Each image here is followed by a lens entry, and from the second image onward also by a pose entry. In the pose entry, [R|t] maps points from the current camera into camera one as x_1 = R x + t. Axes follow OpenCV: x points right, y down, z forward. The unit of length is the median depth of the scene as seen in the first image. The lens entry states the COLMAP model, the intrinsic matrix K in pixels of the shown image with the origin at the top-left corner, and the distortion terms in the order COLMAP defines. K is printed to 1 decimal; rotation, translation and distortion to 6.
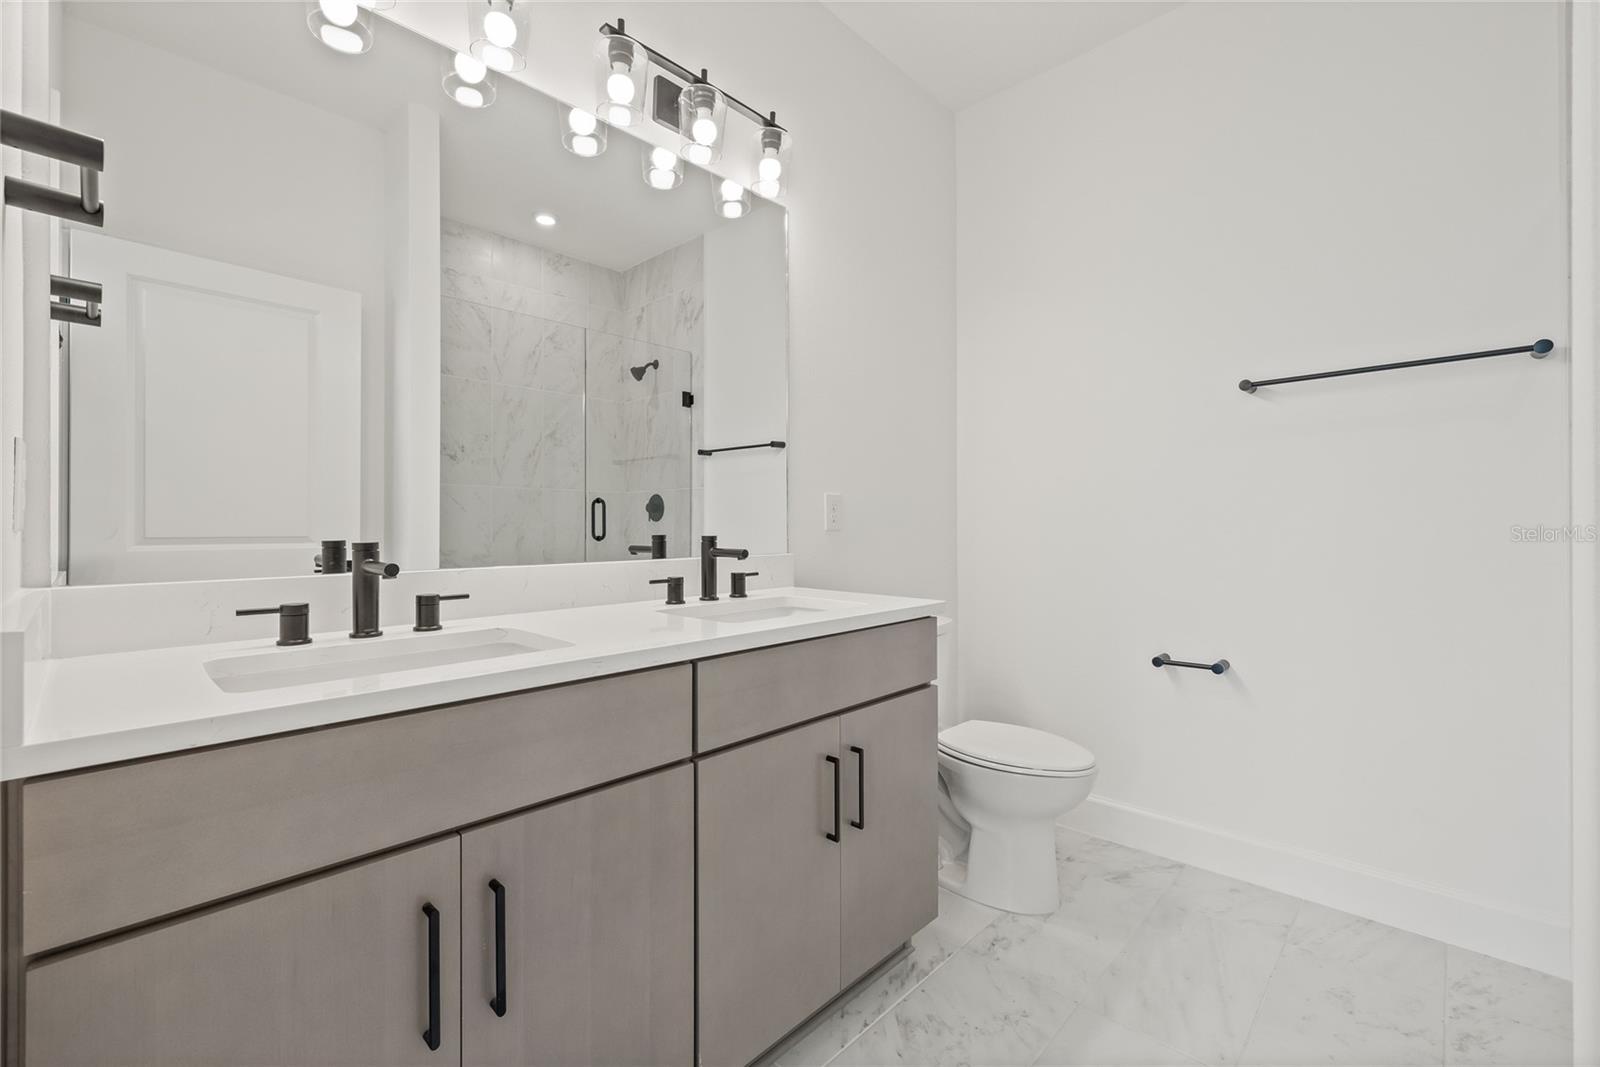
lens RADIAL K [[691.0, 0, 782.6], [0, 691.0, 542.2], [0, 0, 1]] dist [0.000140, 0.000214]
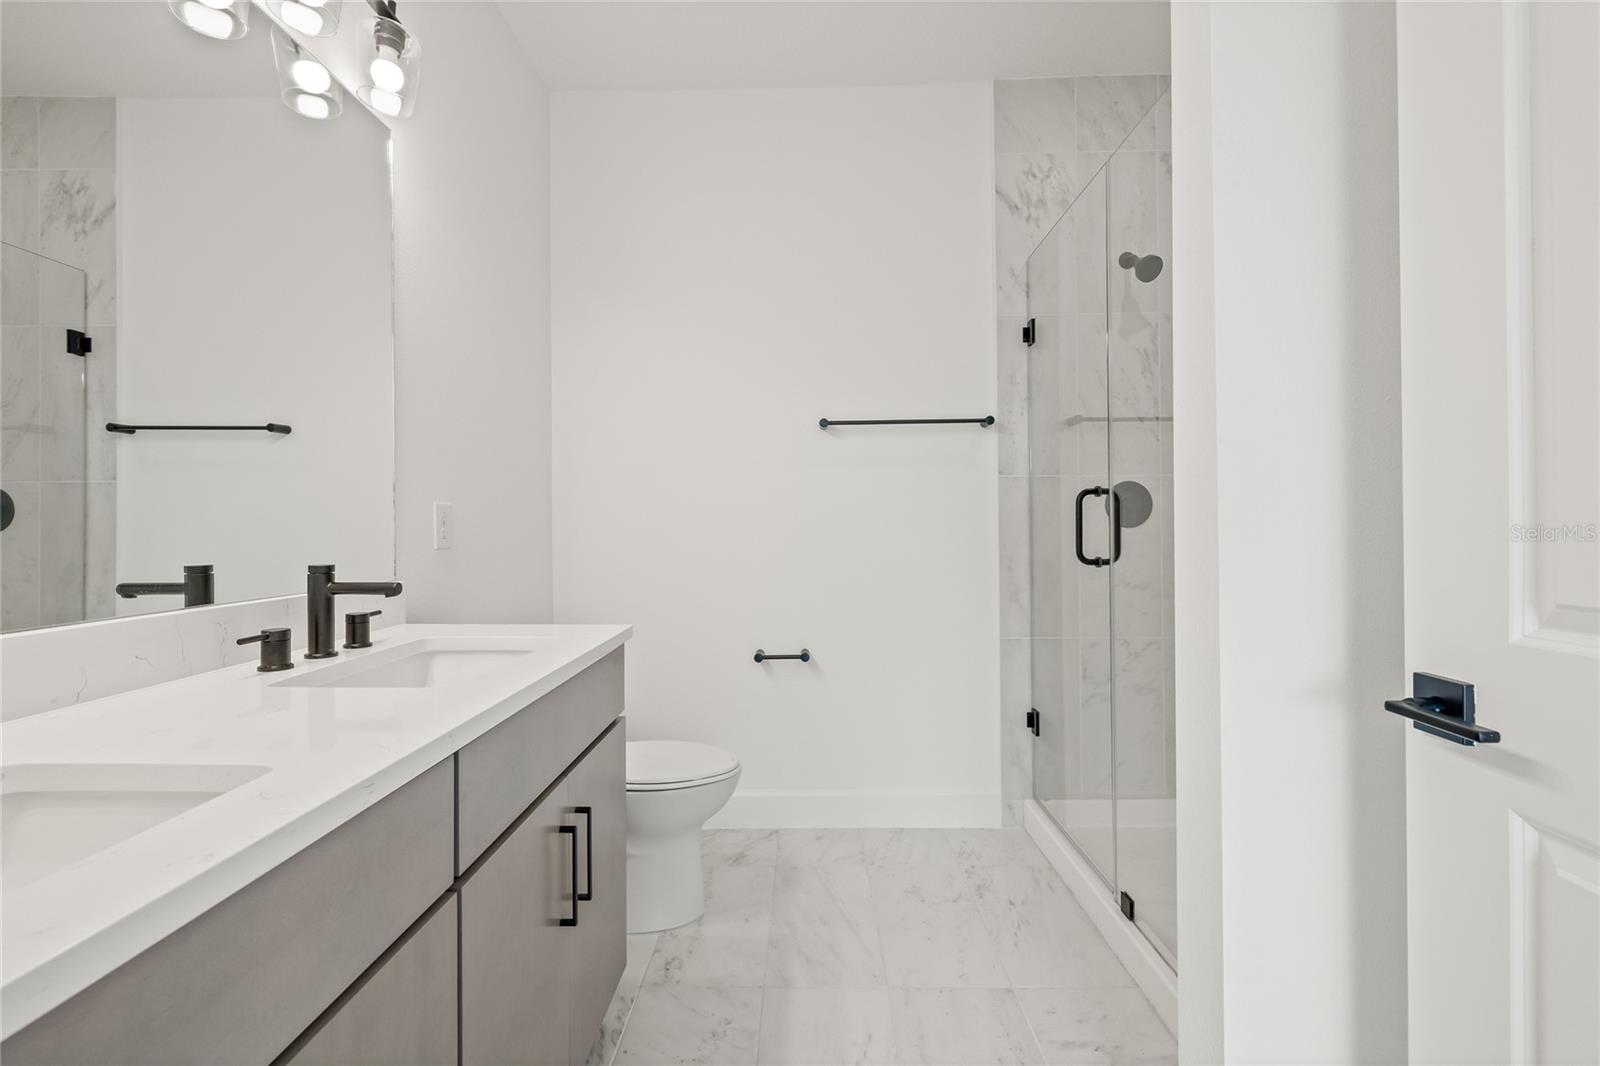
lens RADIAL K [[702.3, 0, 800.2], [0, 702.3, 539.6], [0, 0, 1]] dist [-0.000858, 0.000304]
pose [[0.718980, -0.016418, 0.694837, -0.230373], [0.020339, 0.999790, 0.002578, -0.024958], [-0.694733, 0.012279, 0.719163, 0.138515]]
